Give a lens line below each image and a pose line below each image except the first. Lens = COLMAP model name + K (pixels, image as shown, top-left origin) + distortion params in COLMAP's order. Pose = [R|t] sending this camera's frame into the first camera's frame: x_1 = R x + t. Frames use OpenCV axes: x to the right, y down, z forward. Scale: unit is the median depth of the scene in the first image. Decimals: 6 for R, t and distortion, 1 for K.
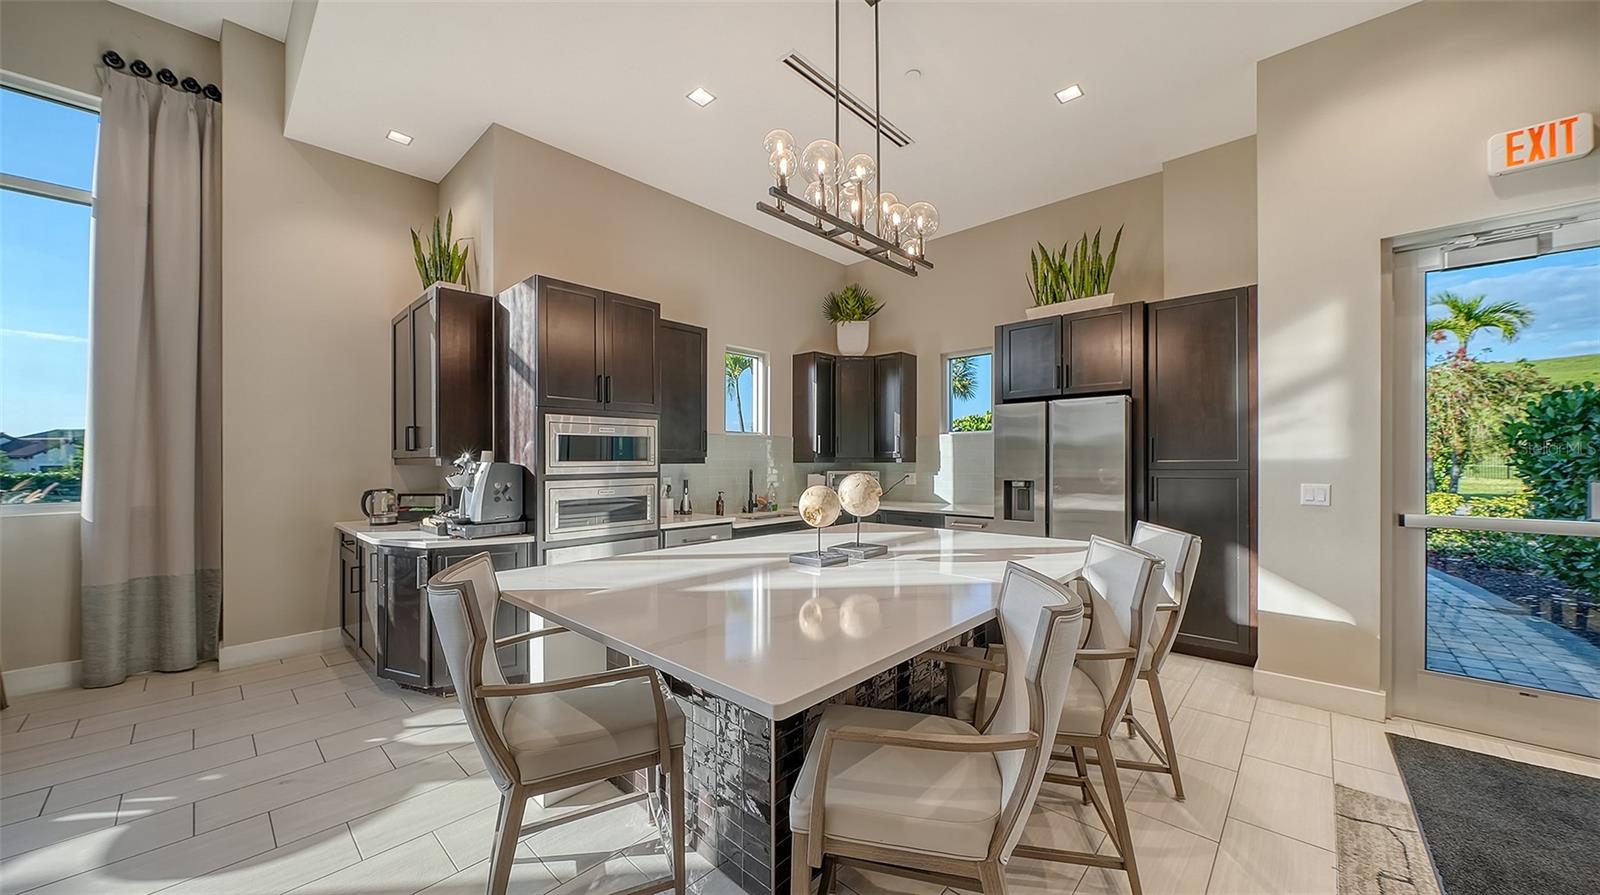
lens RADIAL K [[572.1, 0, 801.6], [0, 572.1, 460.2], [0, 0, 1]] dist [-0.001095, -0.000162]
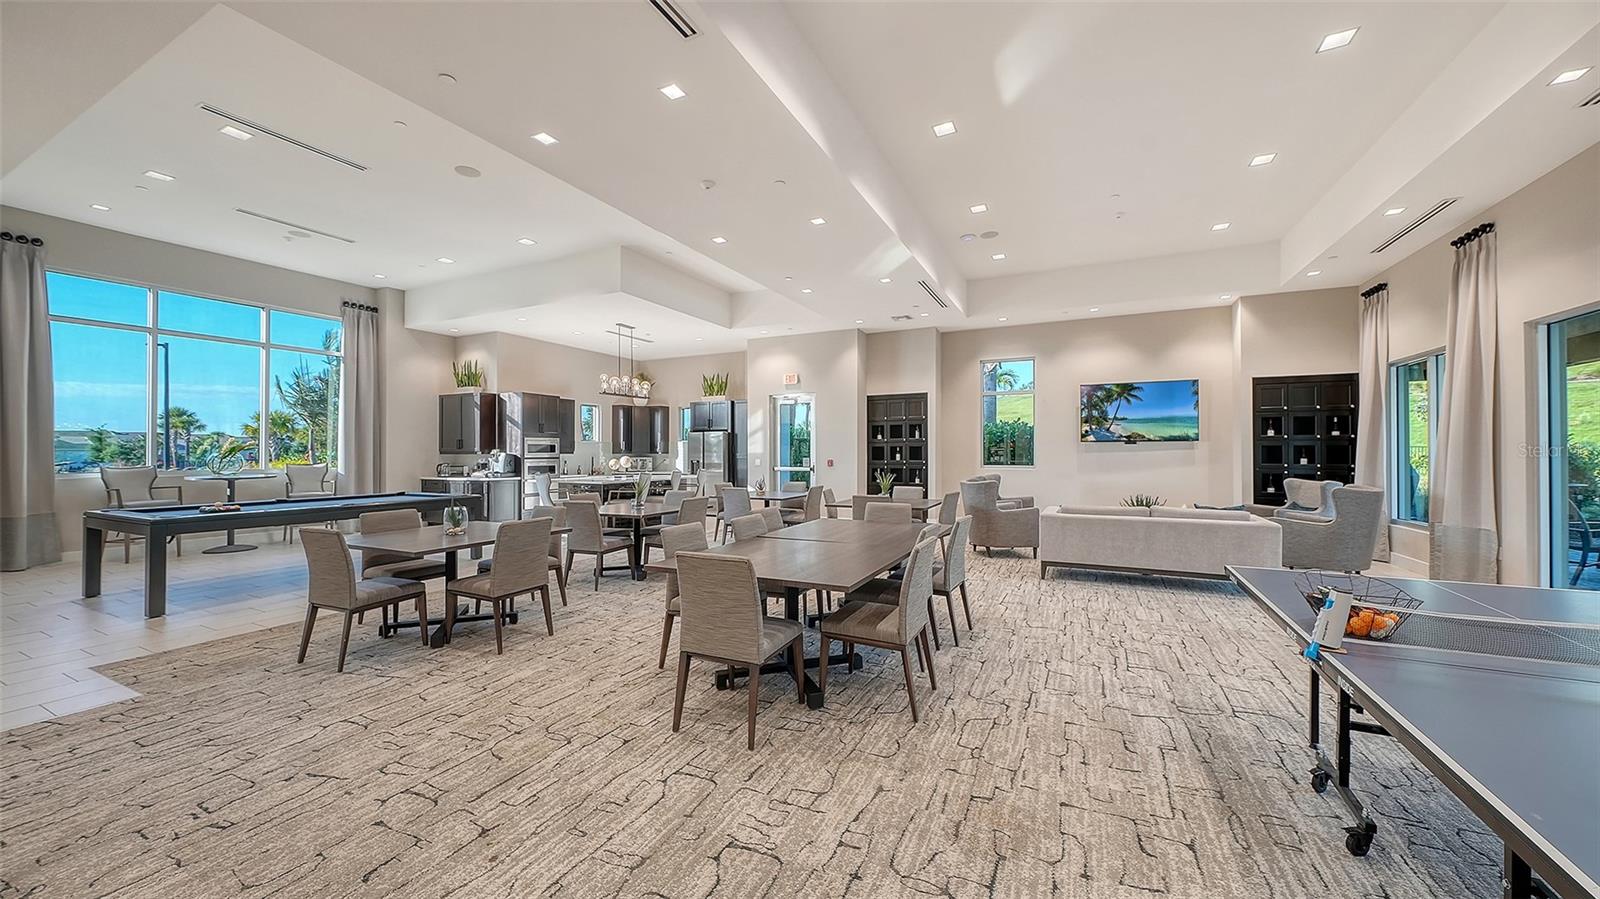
lens RADIAL K [[569.2, 0, 785.3], [0, 569.2, 450.8], [0, 0, 1]] dist [-0.000552, -0.000076]
pose [[0.966320, 0.003293, 0.257321, 0.104597], [-0.001789, 0.999980, -0.006080, 0.005649], [-0.257336, 0.005414, 0.966307, -2.022926]]
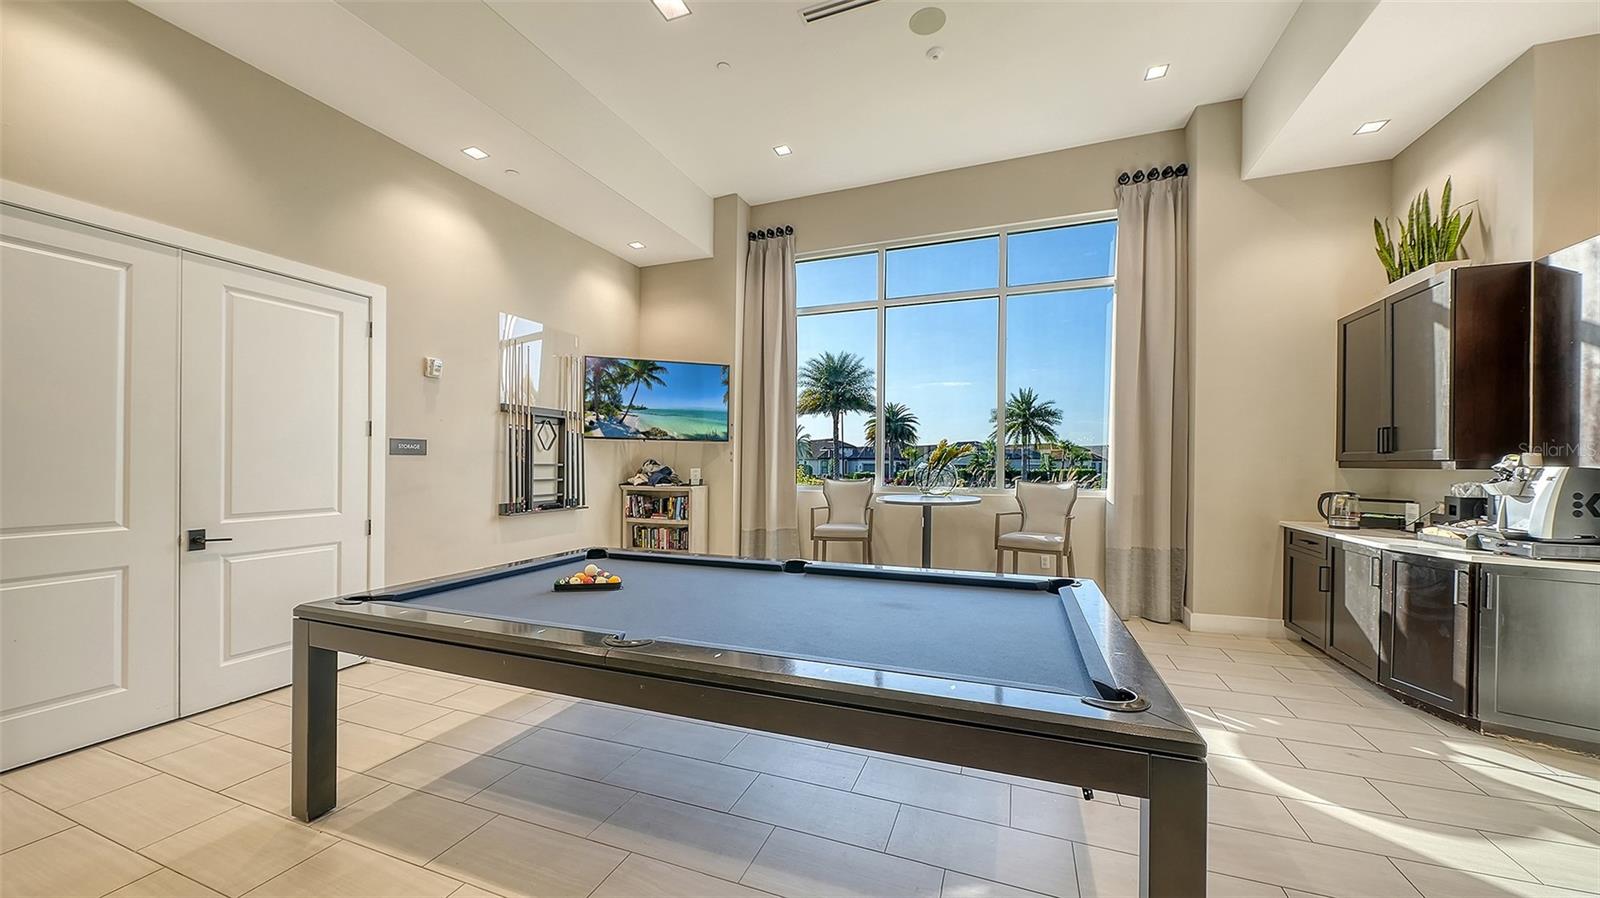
lens RADIAL K [[572.1, 0, 801.6], [0, 572.1, 461.7], [0, 0, 1]] dist [-0.001095, -0.000162]
pose [[0.373462, 0.005369, -0.927630, -0.176486], [-0.005985, 0.999976, 0.003378, 0.000031], [0.927626, 0.004290, 0.373485, -0.254809]]
